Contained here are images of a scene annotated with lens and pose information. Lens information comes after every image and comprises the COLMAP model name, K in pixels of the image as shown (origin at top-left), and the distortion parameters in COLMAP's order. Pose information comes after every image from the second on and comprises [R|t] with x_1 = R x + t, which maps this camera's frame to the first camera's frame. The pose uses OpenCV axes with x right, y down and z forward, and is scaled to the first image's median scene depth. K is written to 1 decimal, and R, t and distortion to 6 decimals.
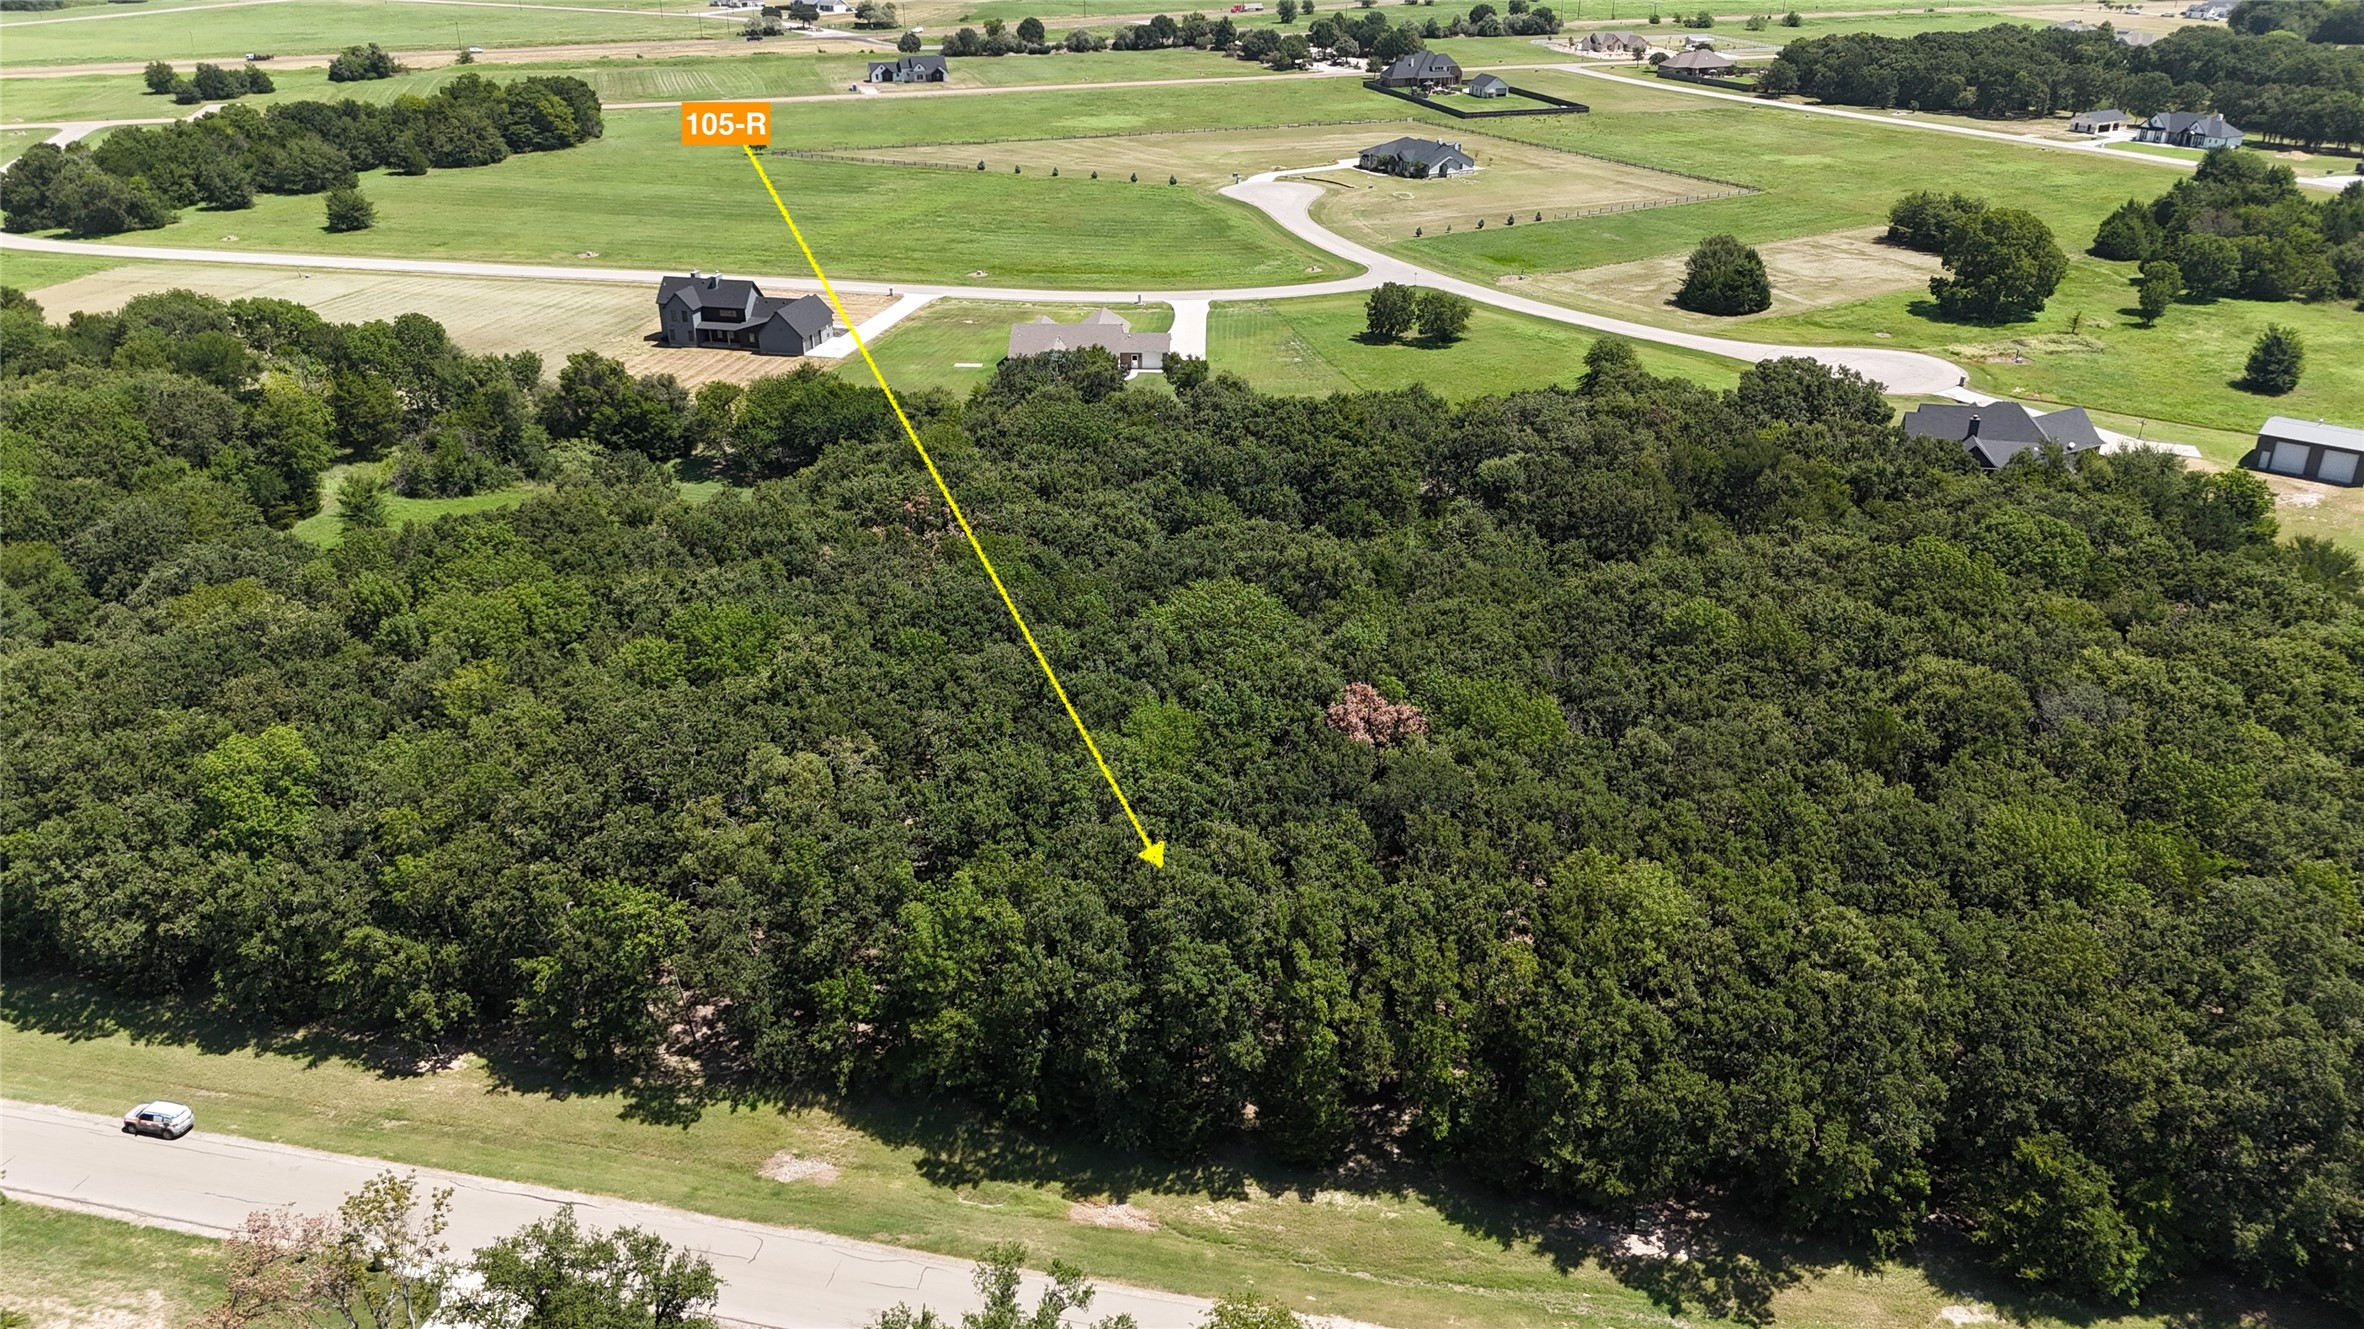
lens RADIAL K [[1730.0, 0, 1182.3], [0, 1730.0, 673.3], [0, 0, 1]] dist [0.058302, -0.039552]
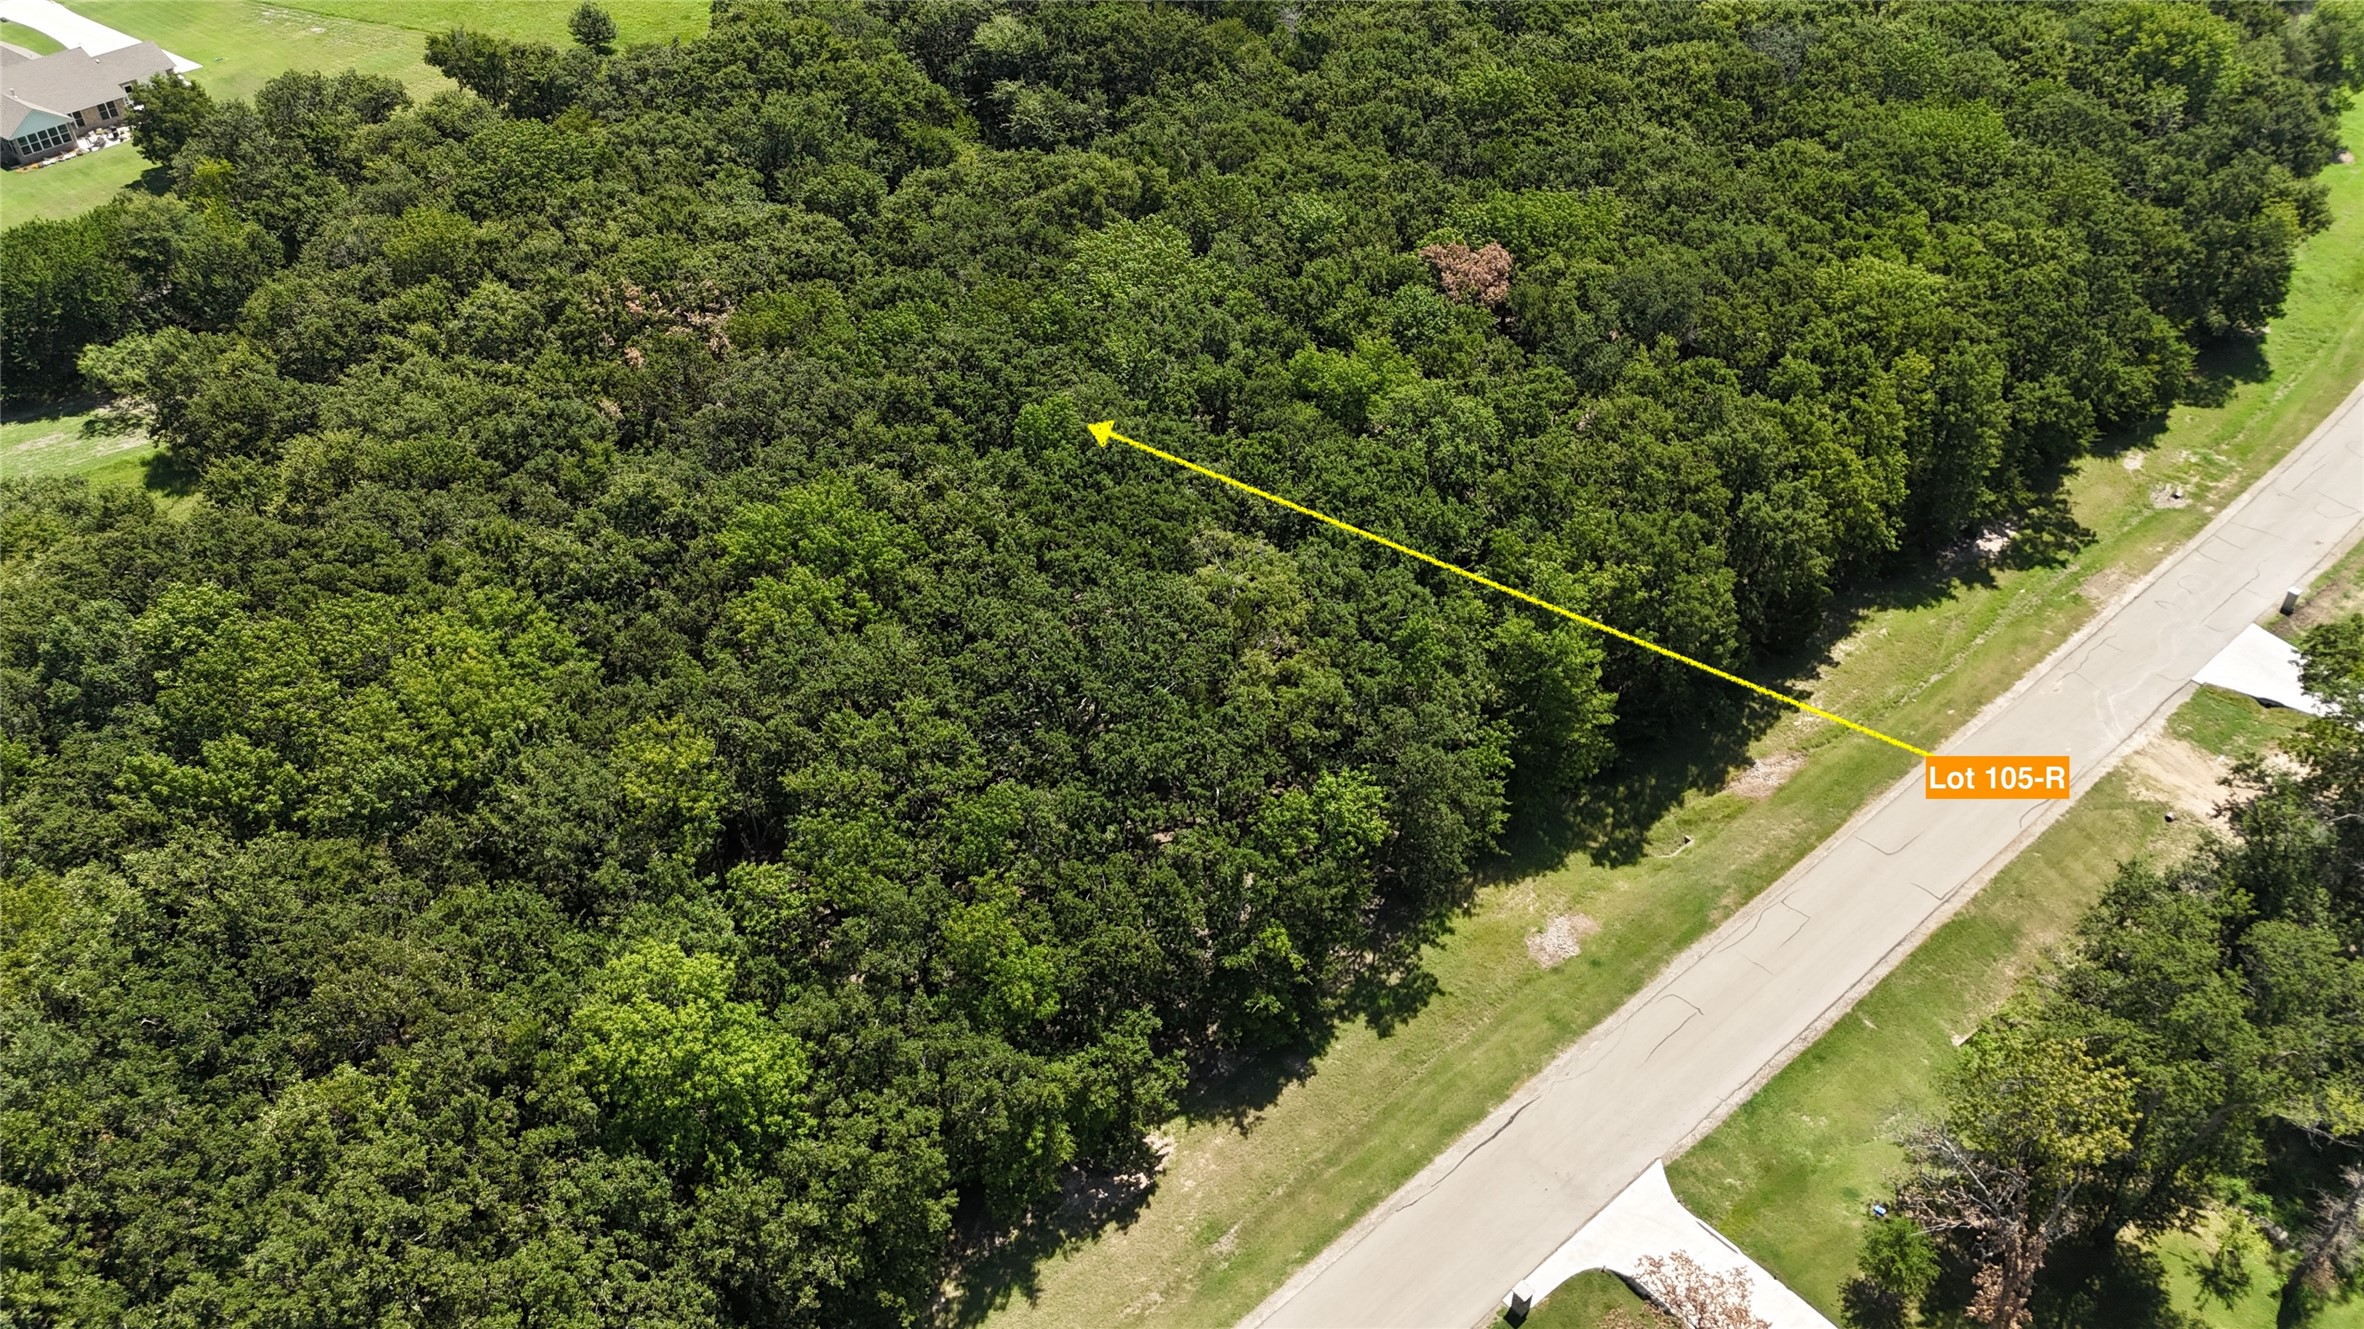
lens RADIAL K [[1723.2, 0, 1183.9], [0, 1723.2, 667.5], [0, 0, 1]] dist [0.077480, -0.078410]
pose [[0.590127, -0.508918, 0.626700, -0.408453], [0.352708, 0.860803, 0.366899, -0.113684], [-0.726187, 0.004525, 0.687482, 0.265067]]
